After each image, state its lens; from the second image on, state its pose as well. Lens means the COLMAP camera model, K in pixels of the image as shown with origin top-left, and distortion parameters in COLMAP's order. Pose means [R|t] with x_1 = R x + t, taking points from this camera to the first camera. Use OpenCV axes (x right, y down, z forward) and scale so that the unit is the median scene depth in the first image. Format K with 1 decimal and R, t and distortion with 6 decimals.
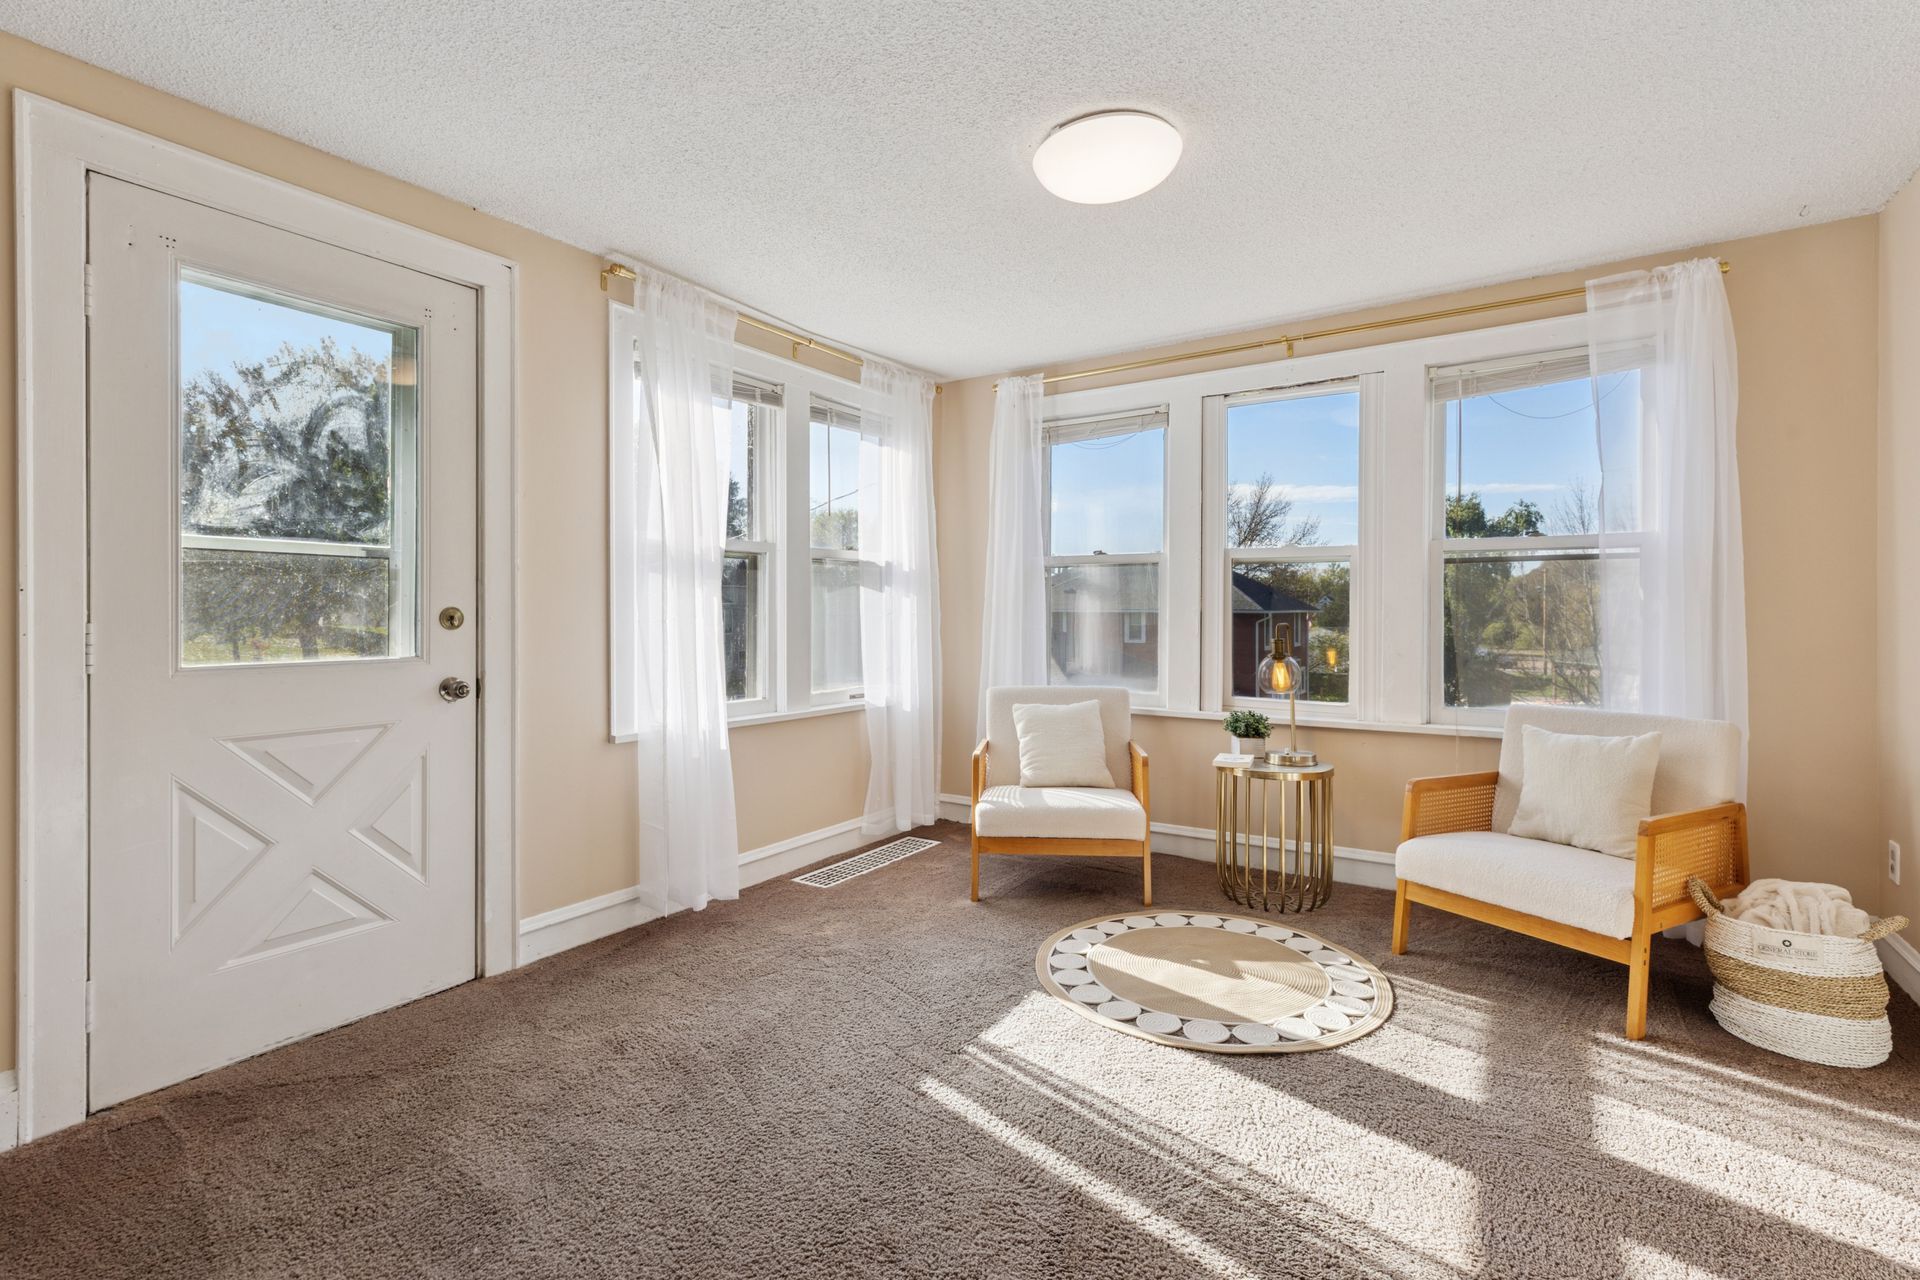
lens RADIAL K [[872.6, 0, 959.1], [0, 872.6, 616.5], [0, 0, 1]] dist [0.001700, -0.001369]
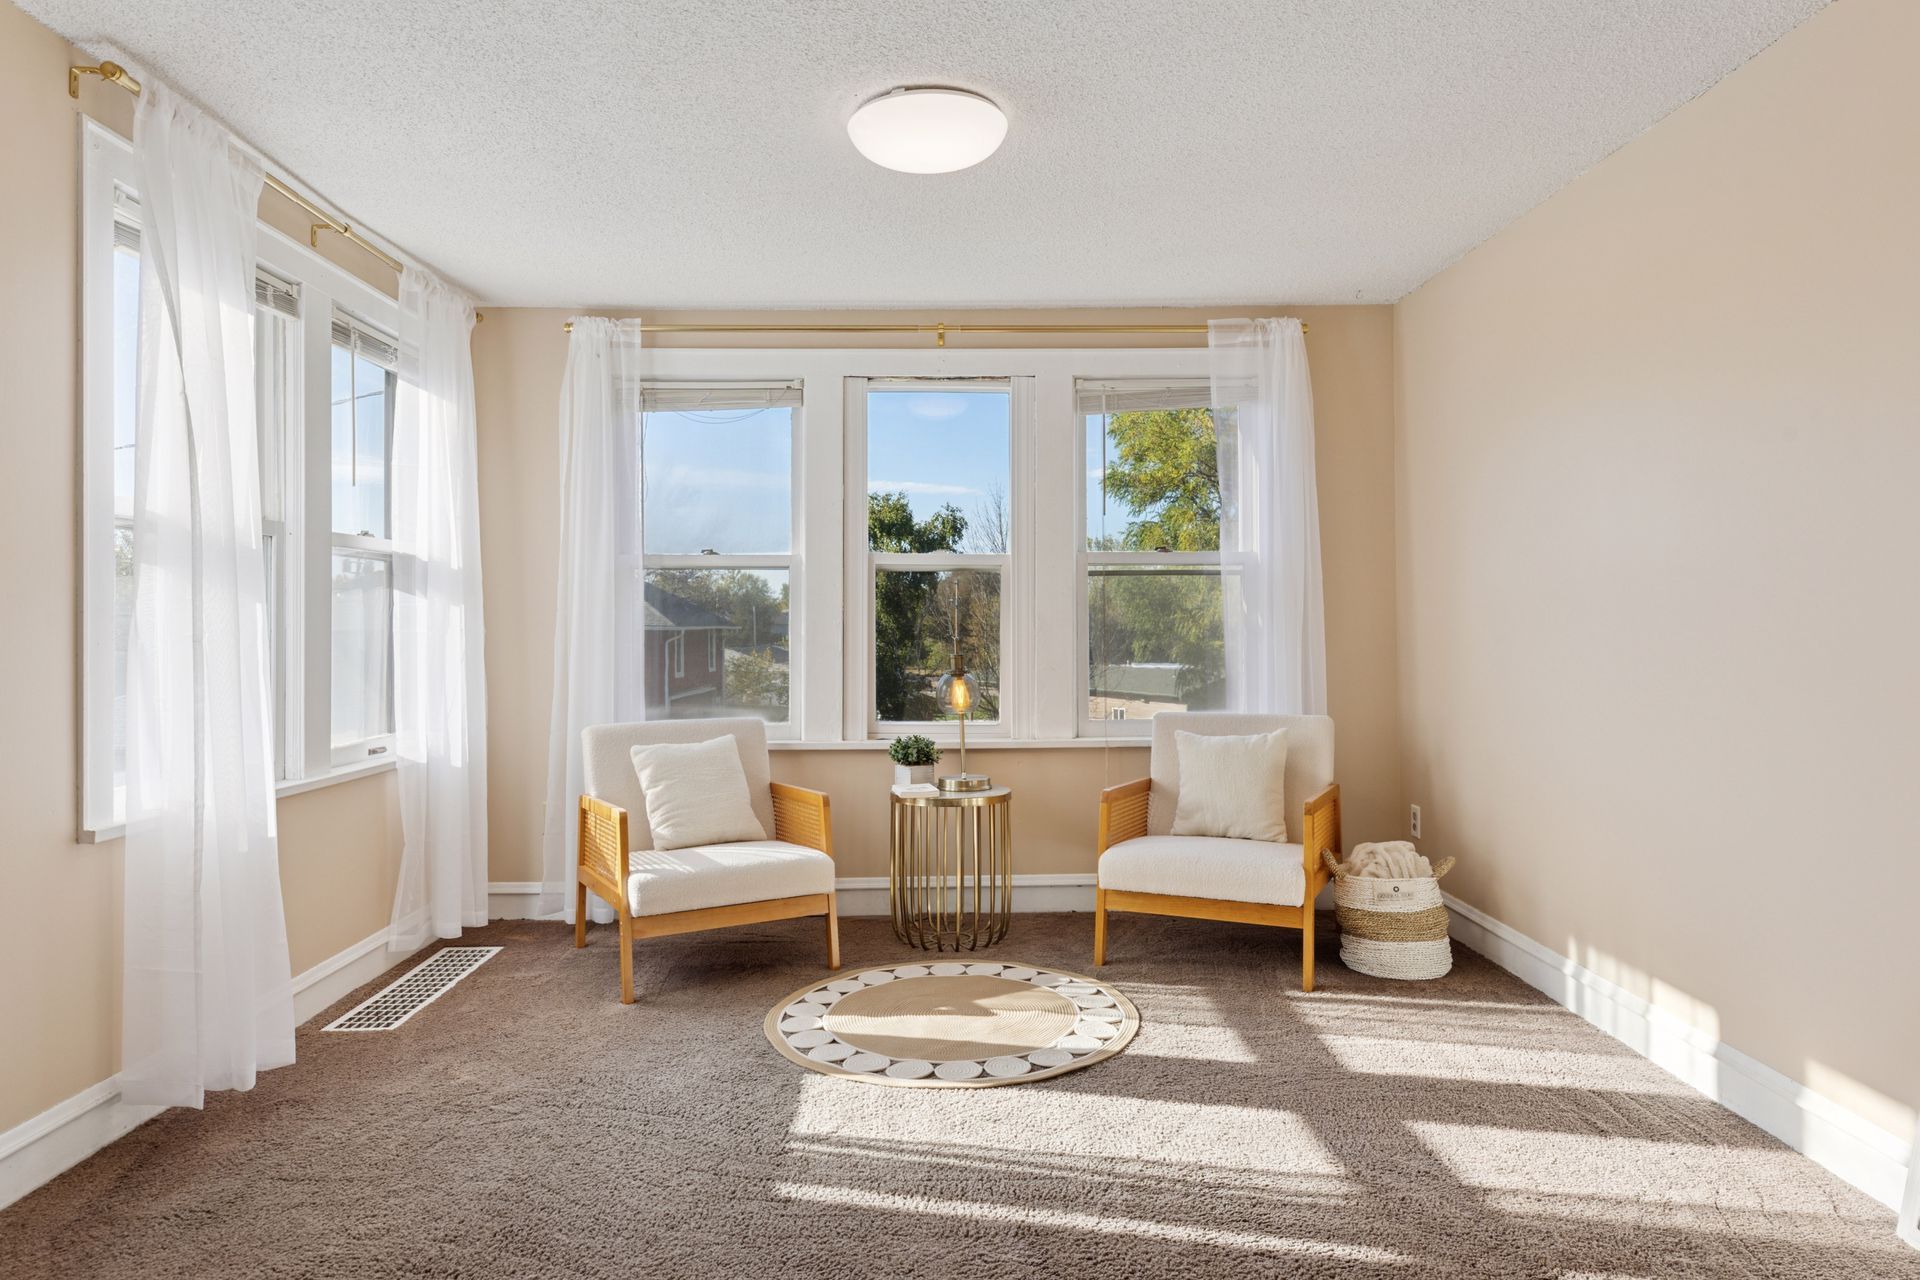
lens RADIAL K [[1165.4, 0, 963.5], [0, 1165.4, 611.7], [0, 0, 1]] dist [0.007018, -0.004447]
pose [[0.822764, 0.004066, 0.568368, -0.356075], [0.007513, 0.999809, -0.018028, 0.003843], [-0.568333, 0.019103, 0.822577, -0.016229]]
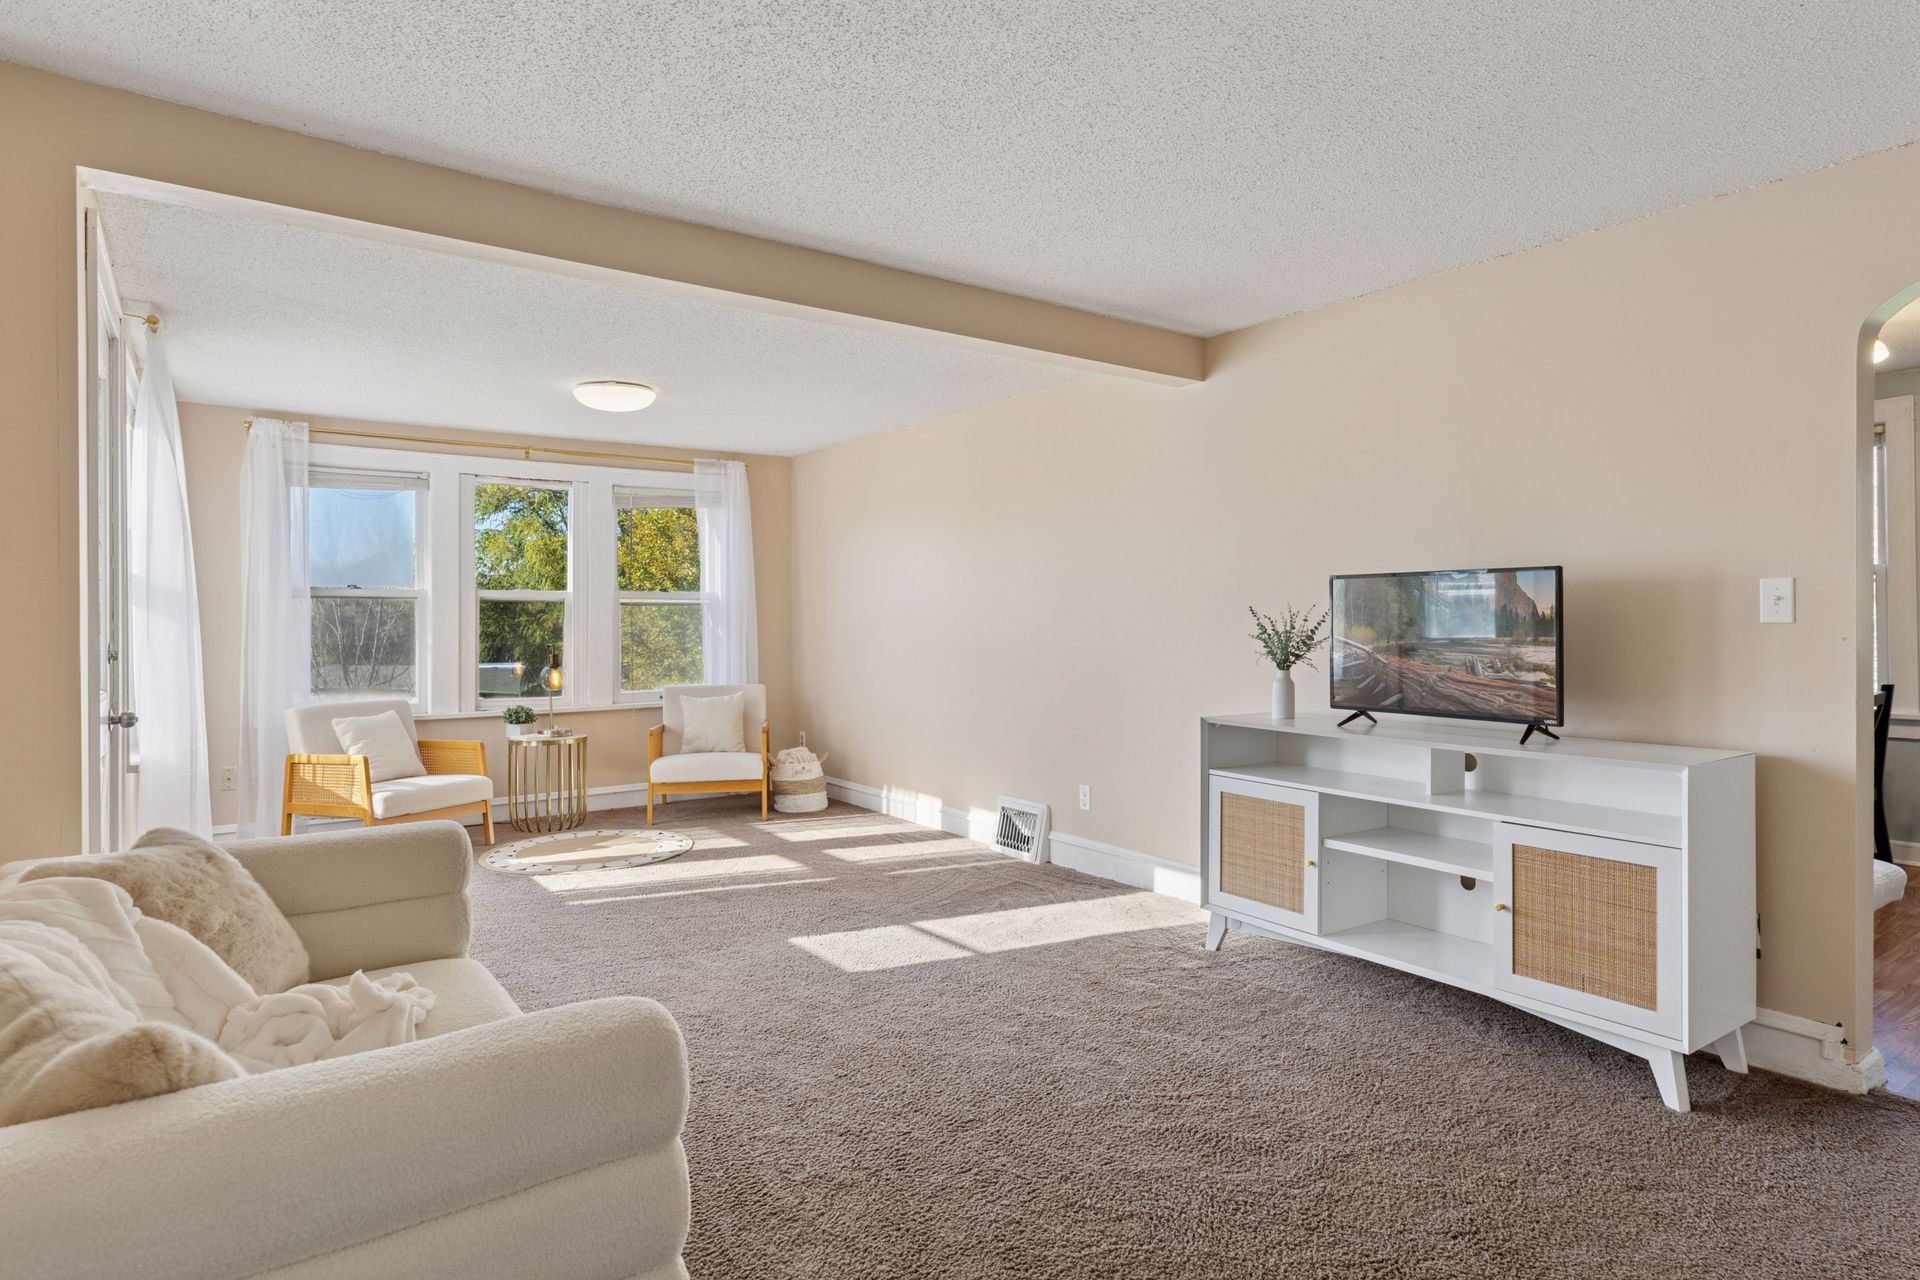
lens RADIAL K [[1074.6, 0, 969.5], [0, 1074.6, 614.0], [0, 0, 1]] dist [0.001738, 0.003859]
pose [[0.355313, 0.005983, 0.934728, -1.226089], [0.011081, 0.999882, -0.010613, -0.016934], [-0.934682, 0.014128, 0.355205, -0.370794]]
